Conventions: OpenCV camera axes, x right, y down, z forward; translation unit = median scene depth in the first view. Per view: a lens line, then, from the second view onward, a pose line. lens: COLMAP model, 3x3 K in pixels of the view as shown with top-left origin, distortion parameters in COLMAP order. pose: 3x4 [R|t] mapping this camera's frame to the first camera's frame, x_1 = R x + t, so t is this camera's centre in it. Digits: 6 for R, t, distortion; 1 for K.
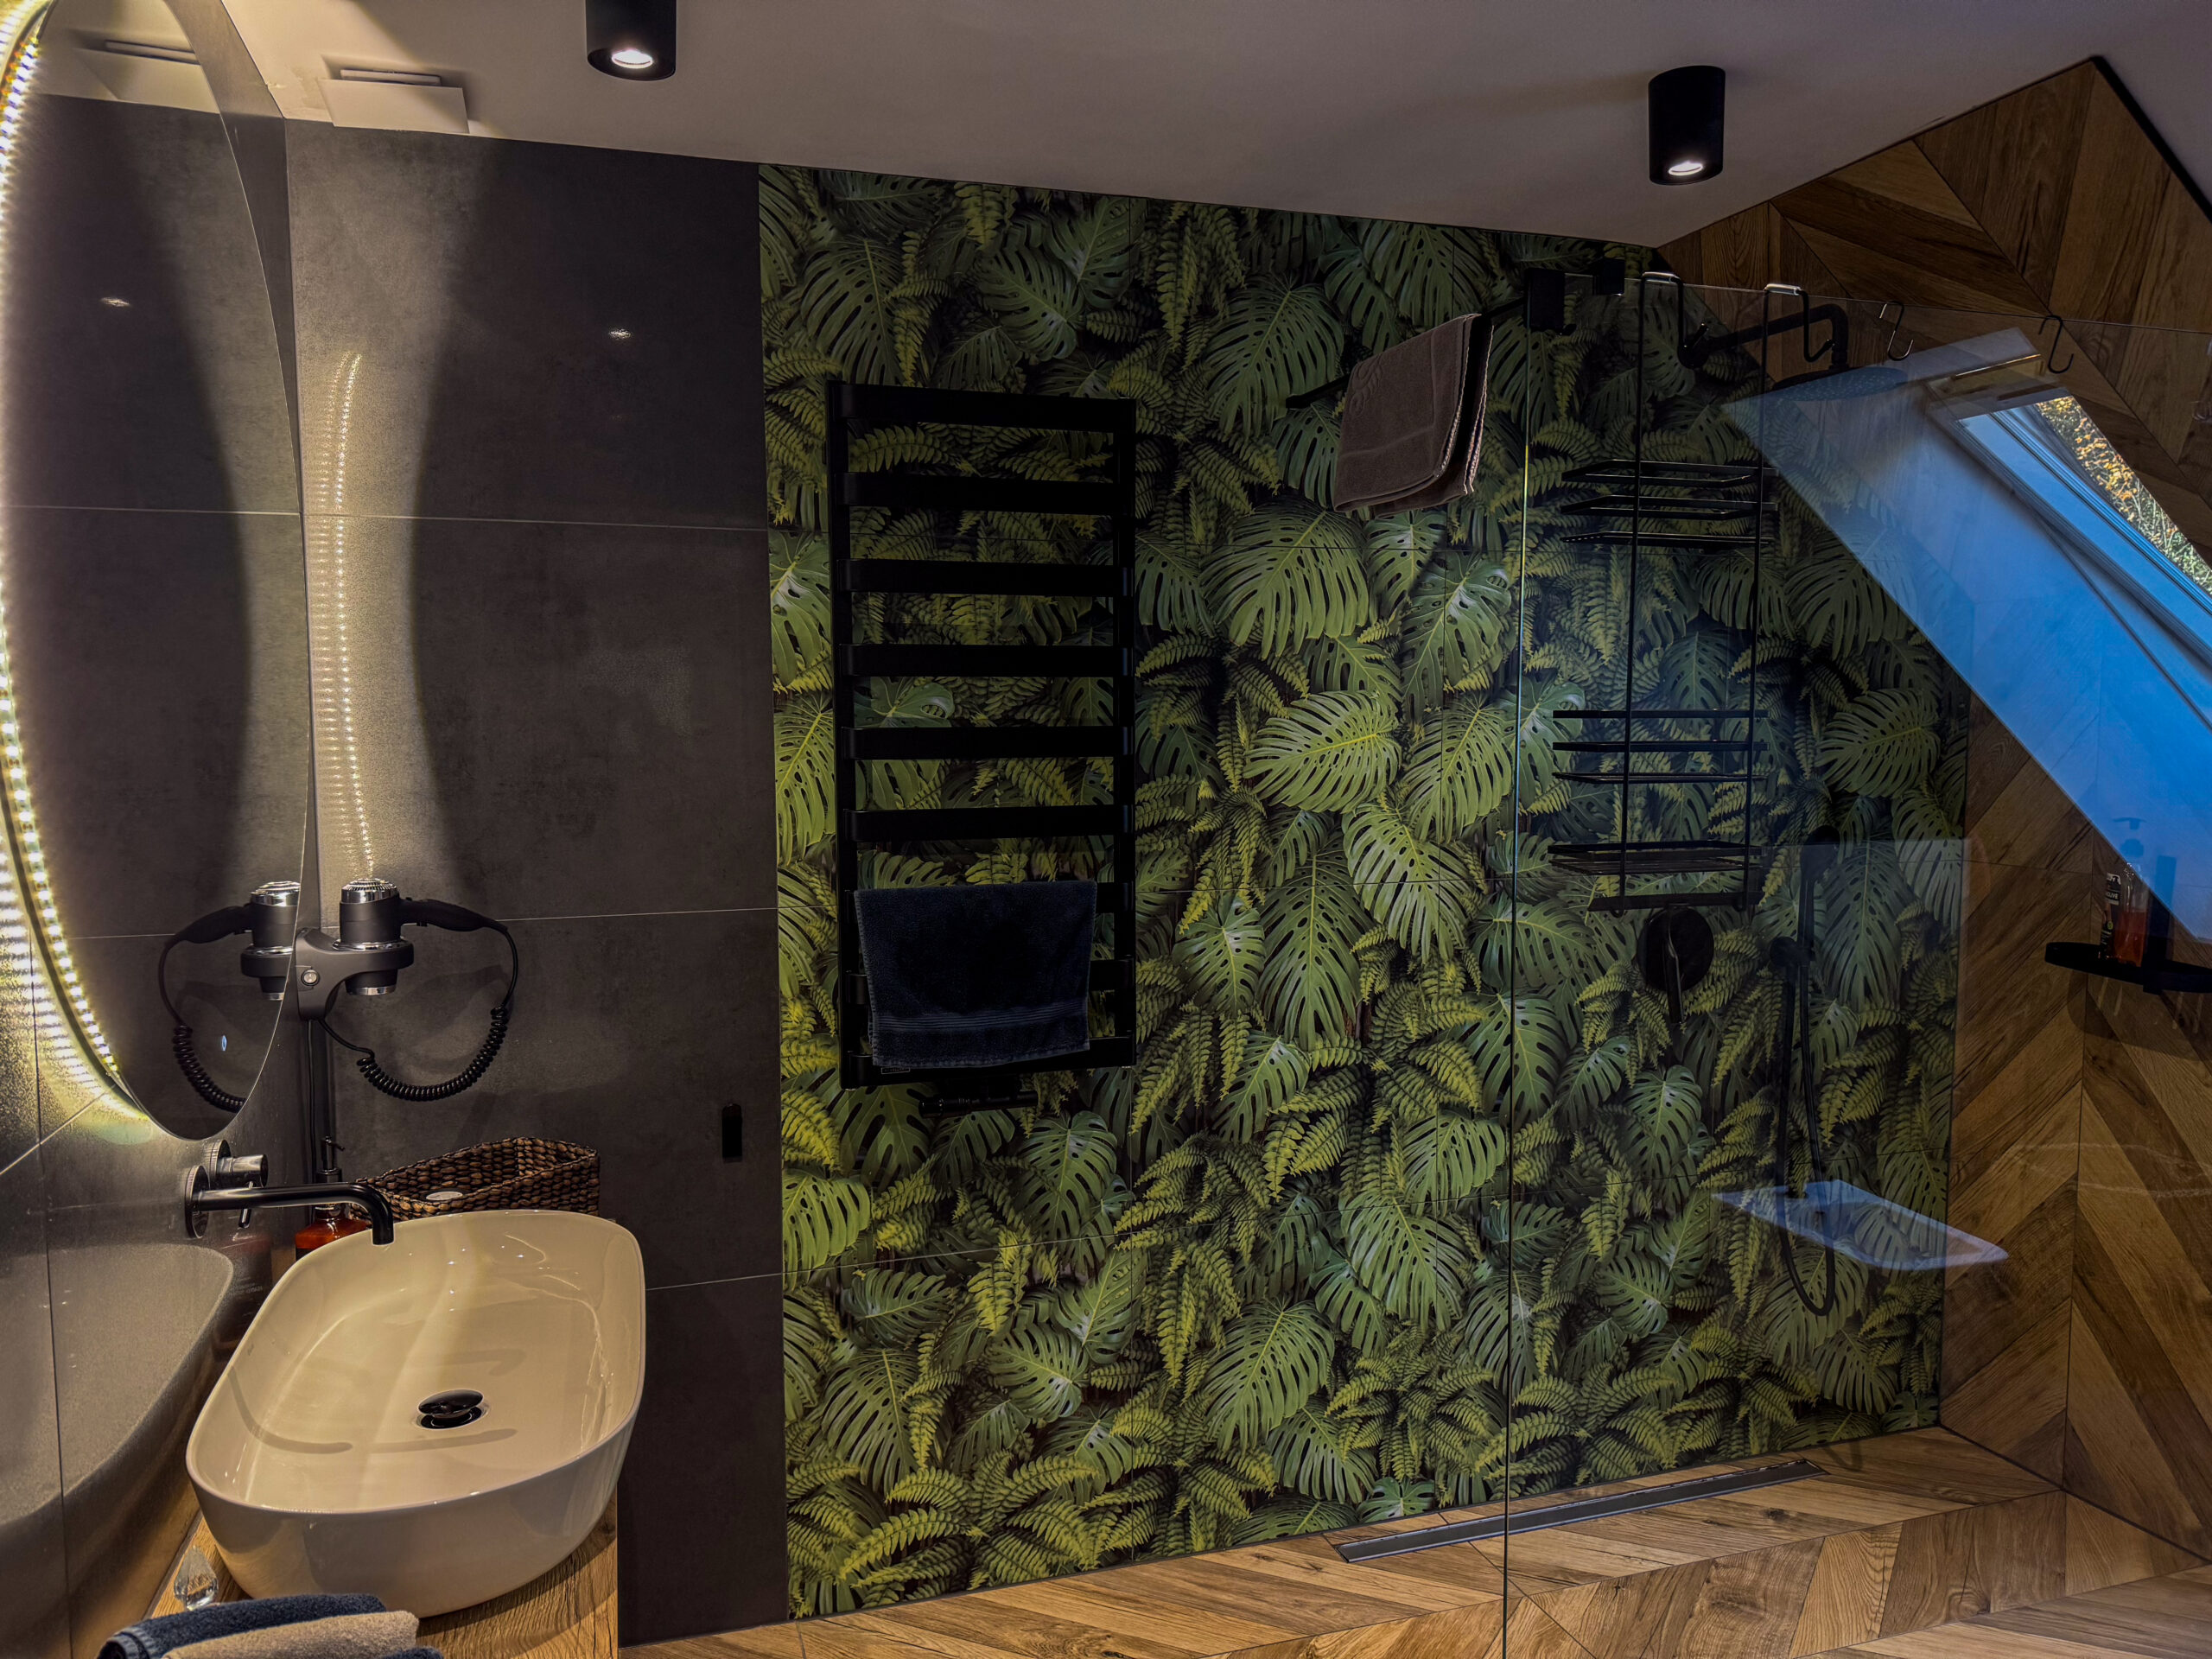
lens RADIAL K [[1683.4, 0, 1004.1], [0, 1683.4, 792.0], [0, 0, 1]] dist [0.051216, -0.058313]
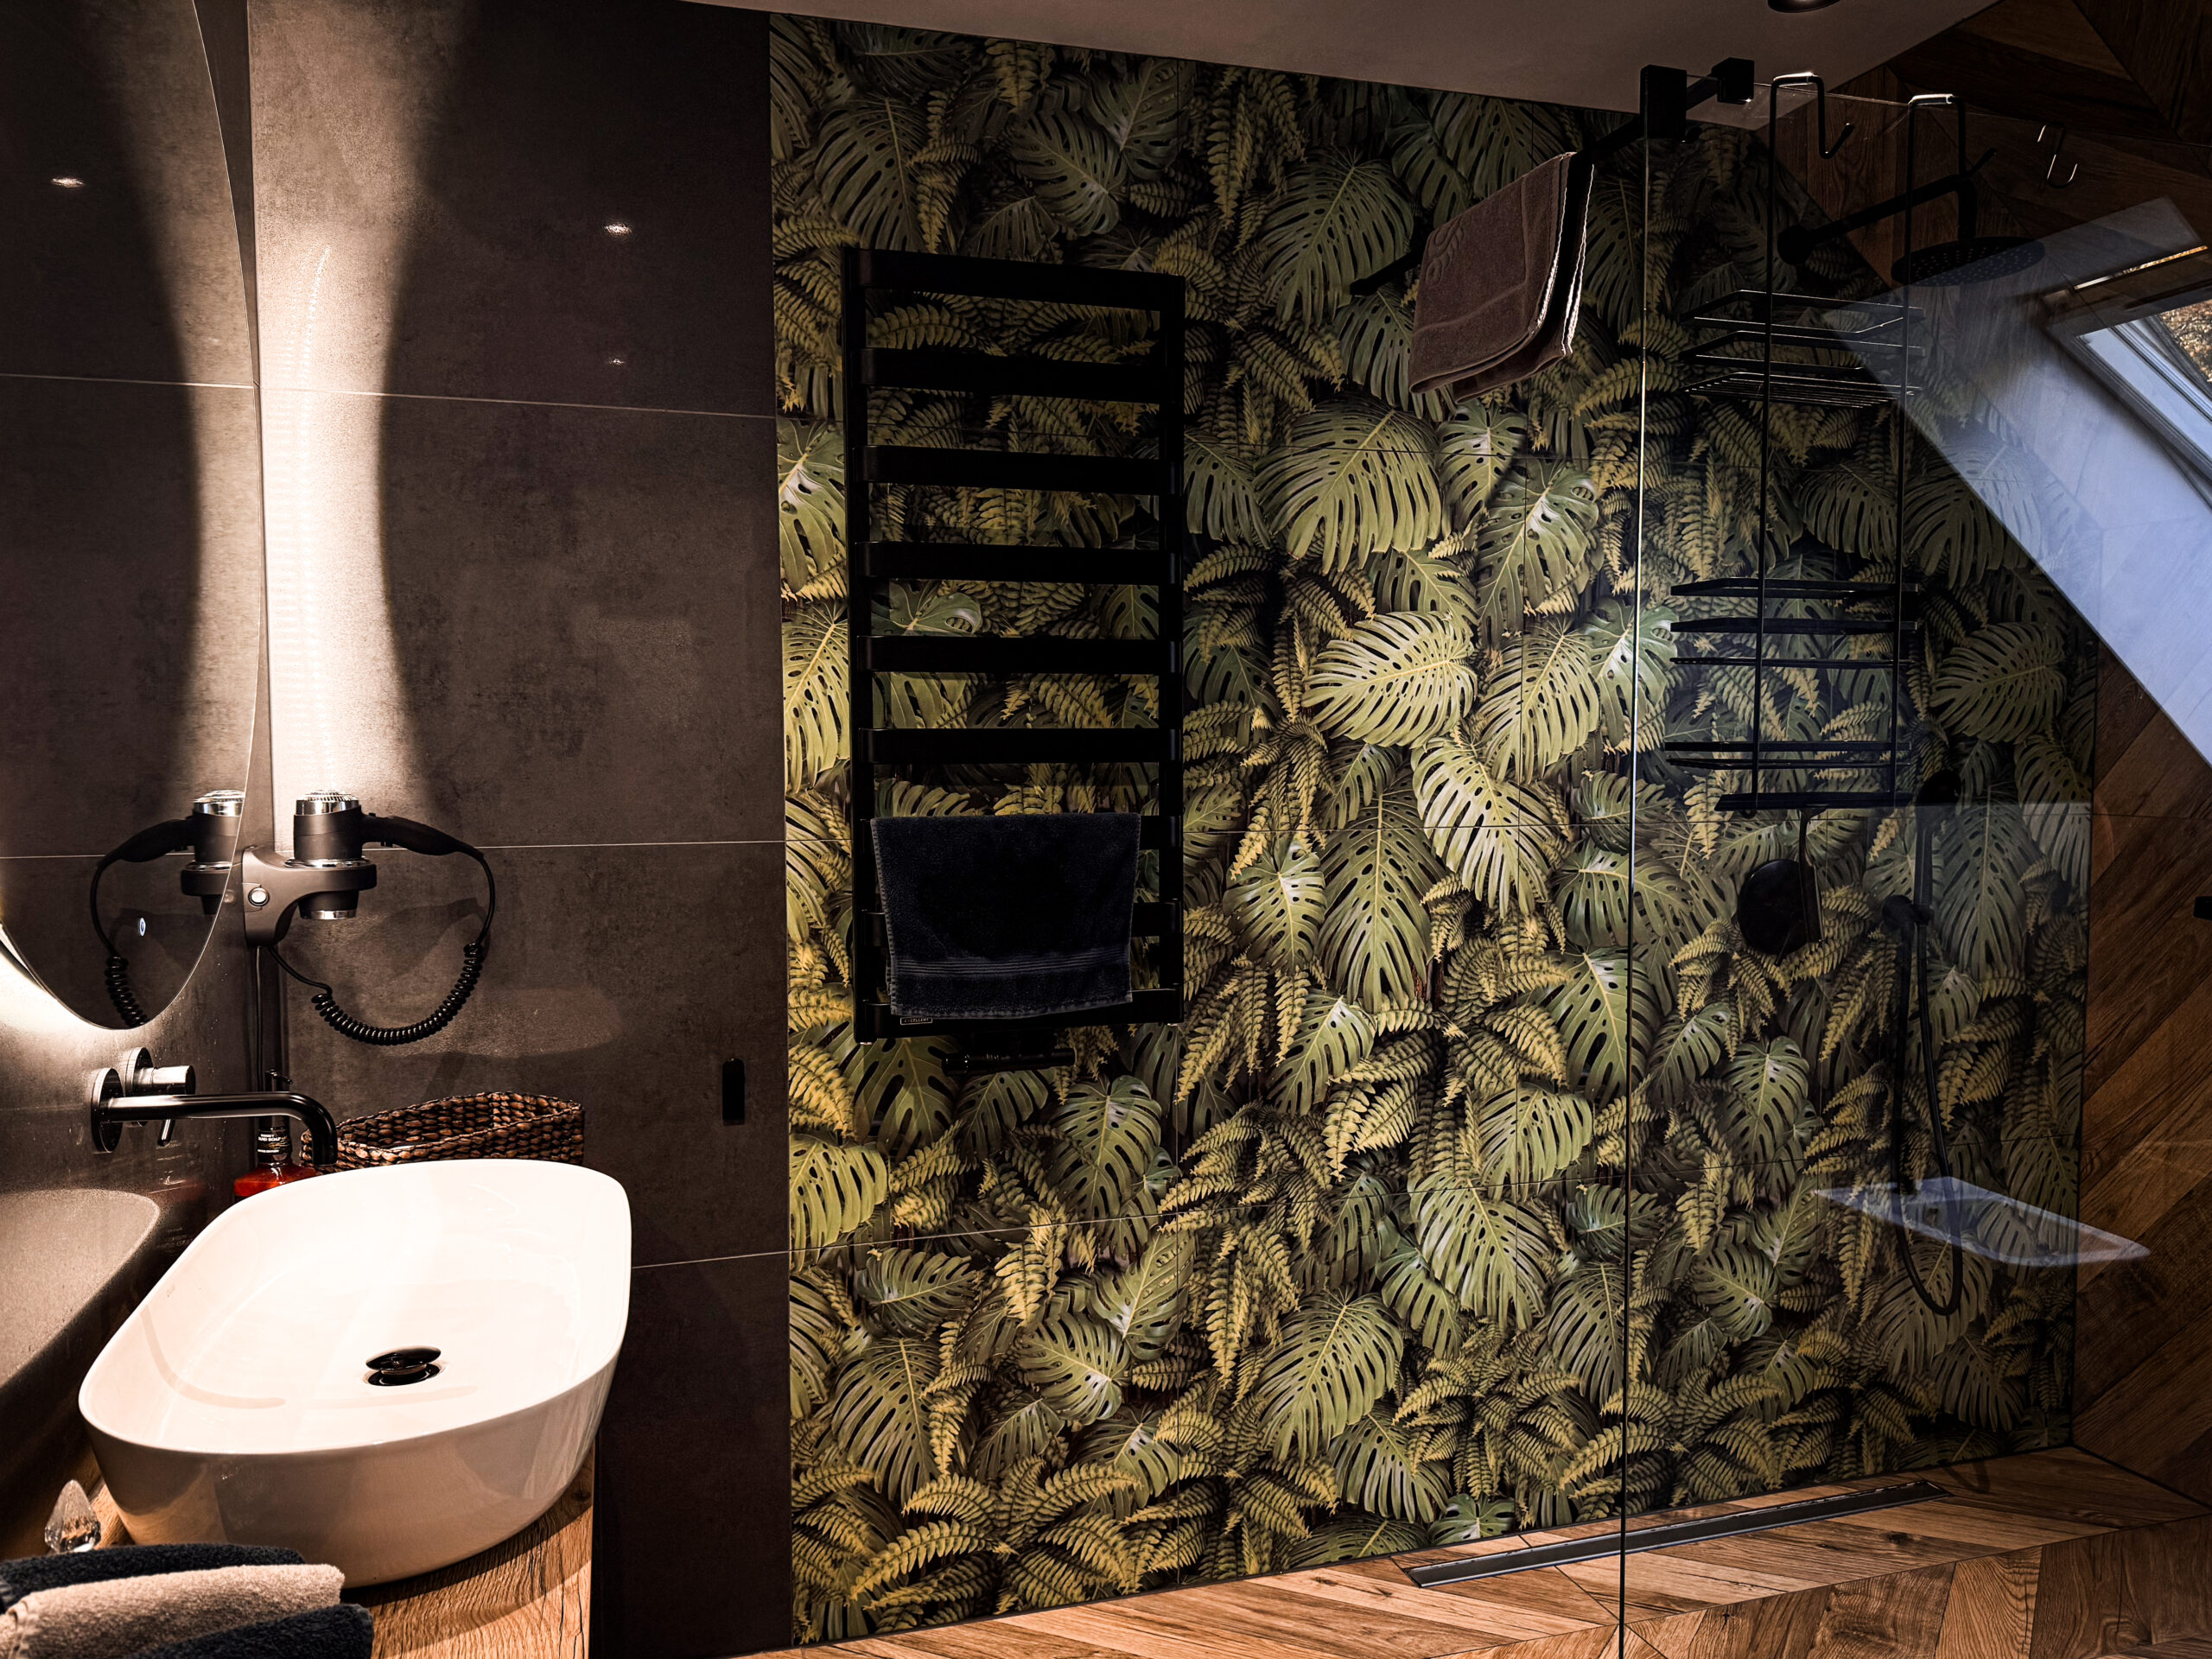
lens RADIAL K [[1683.4, 0, 992.4], [0, 1683.4, 825.5], [0, 0, 1]] dist [0.051216, -0.058313]
pose [[0.999946, 0.002292, -0.010127, -0.014316], [-0.002541, 0.999693, -0.024667, 0.078010], [0.010067, 0.024691, 0.999644, 0.098705]]
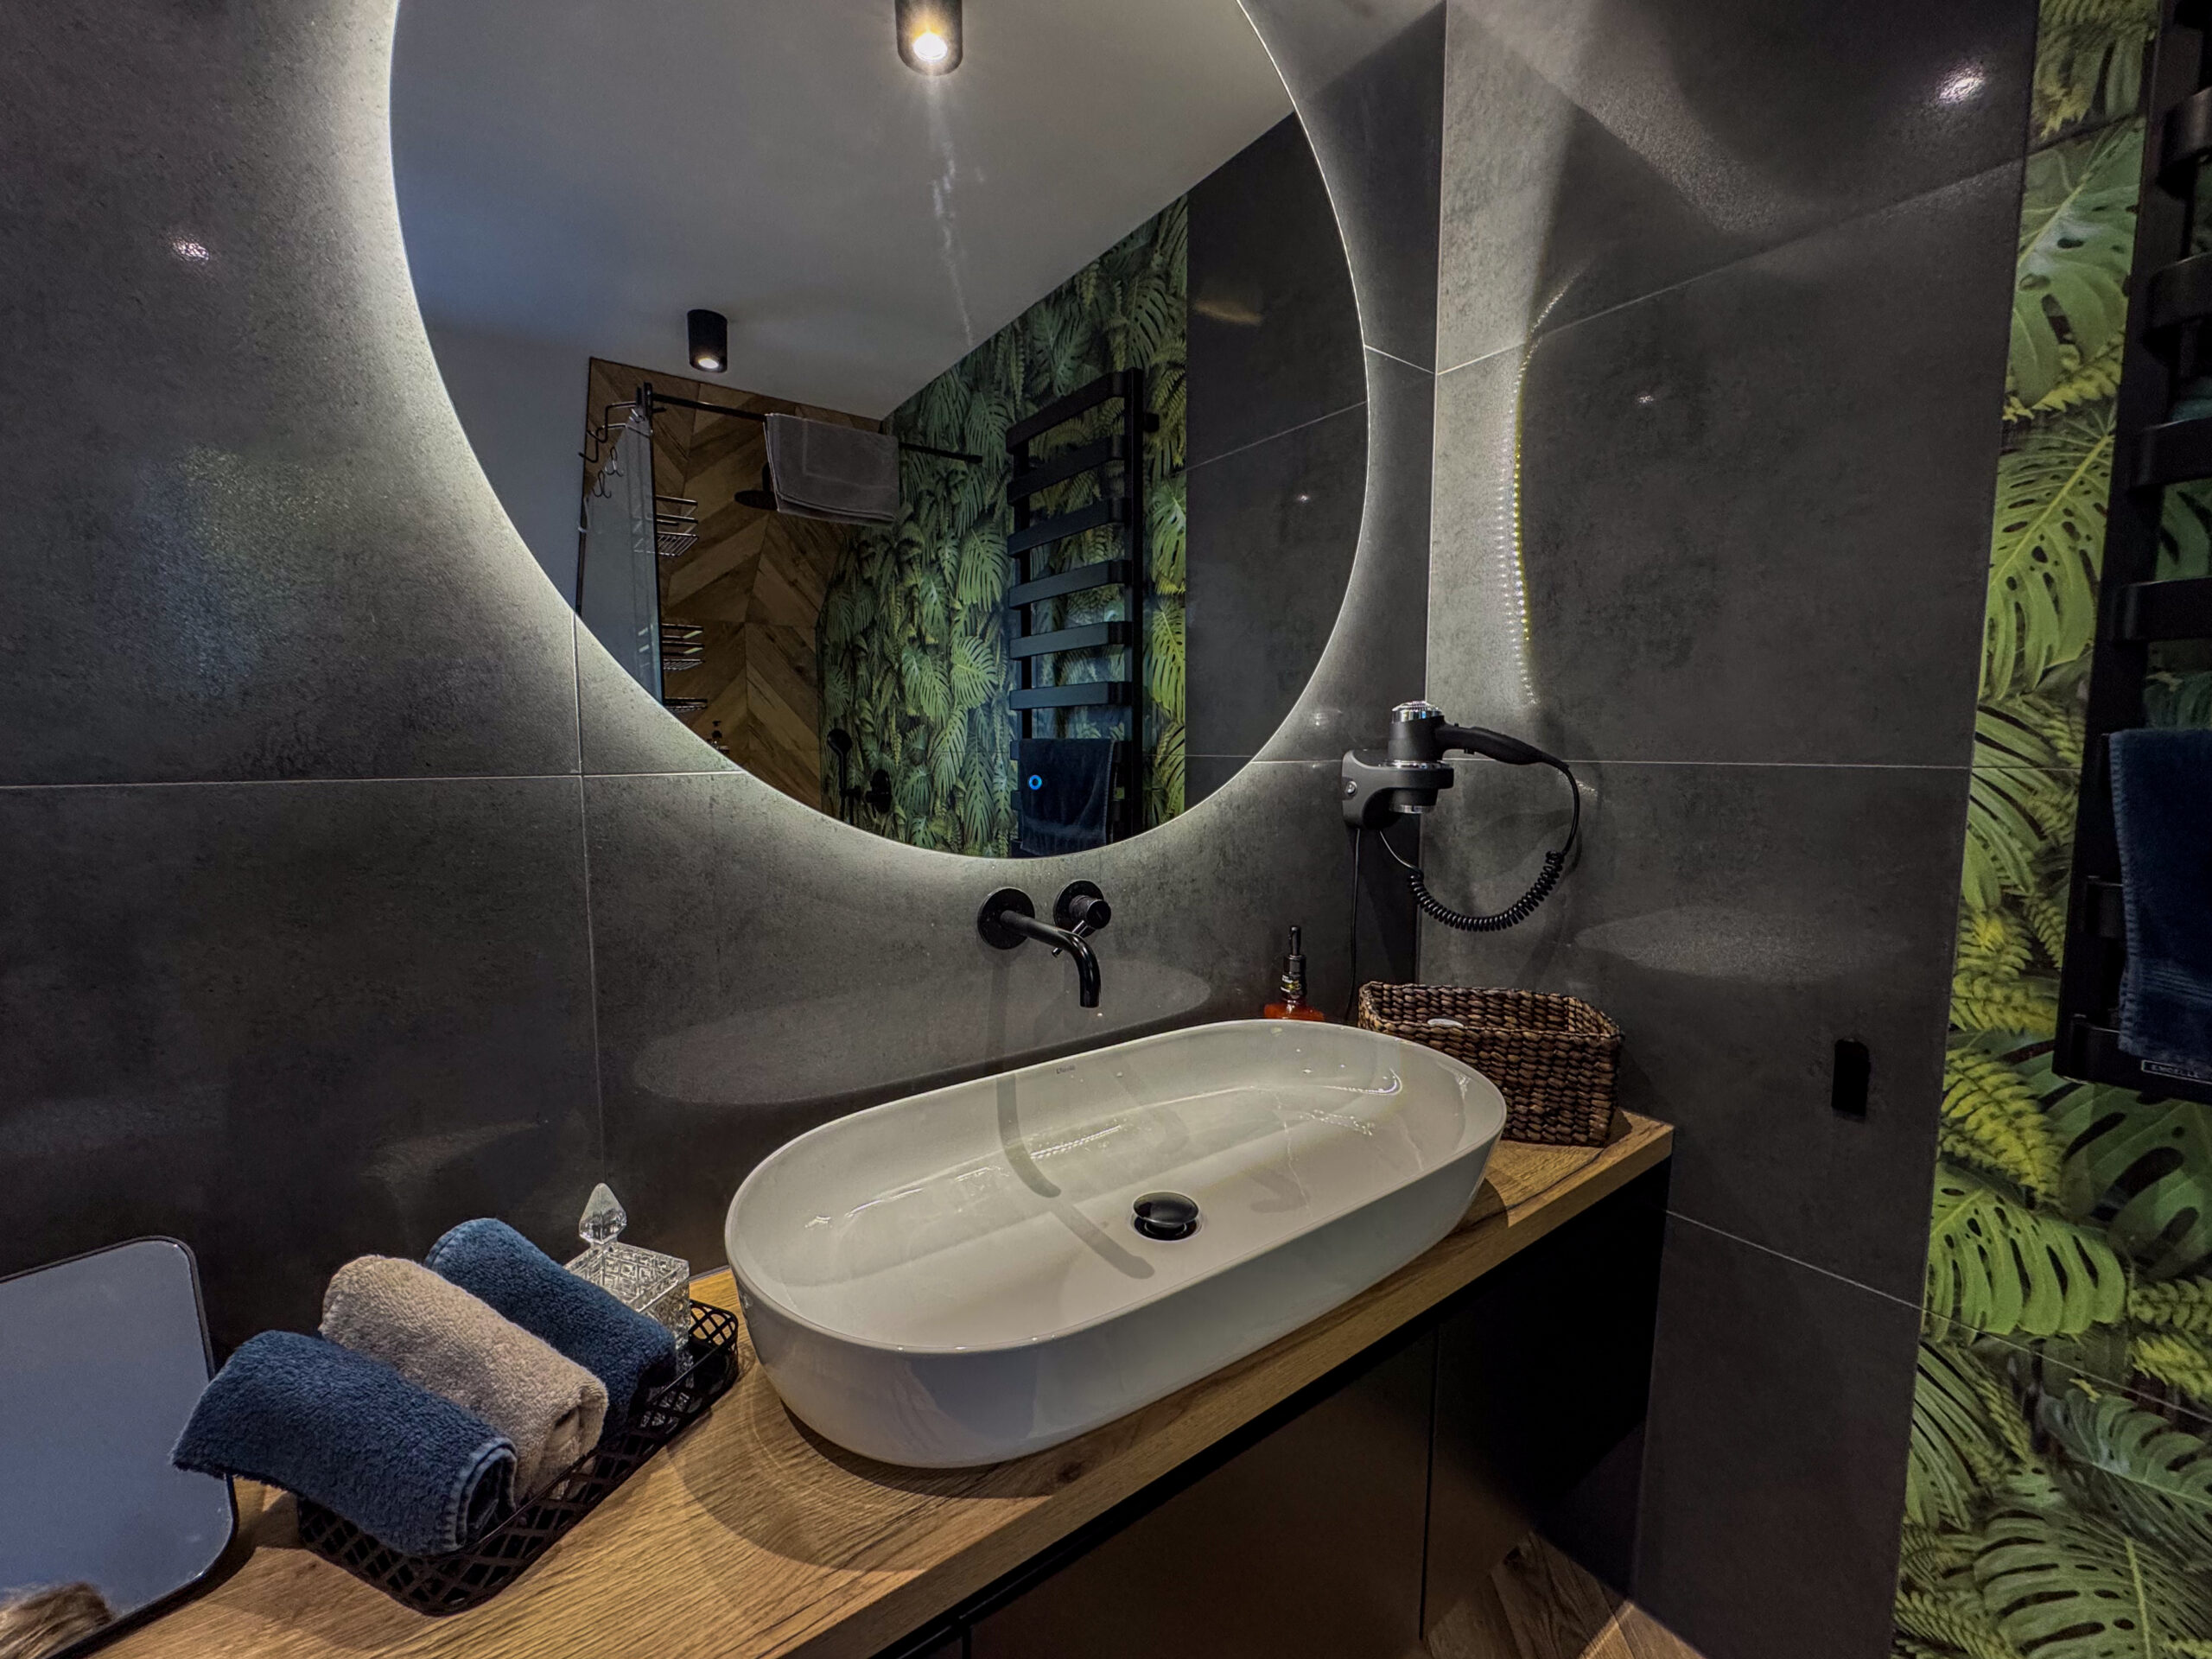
lens RADIAL K [[883.9, 0, 1133.2], [0, 883.9, 822.5], [0, 0, 1]] dist [-0.001926, 0.000501]
pose [[0.367455, 0.095285, -0.925147, 0.059436], [-0.069497, 0.994770, 0.074853, 0.082106], [0.927441, 0.036790, 0.372155, 0.544192]]
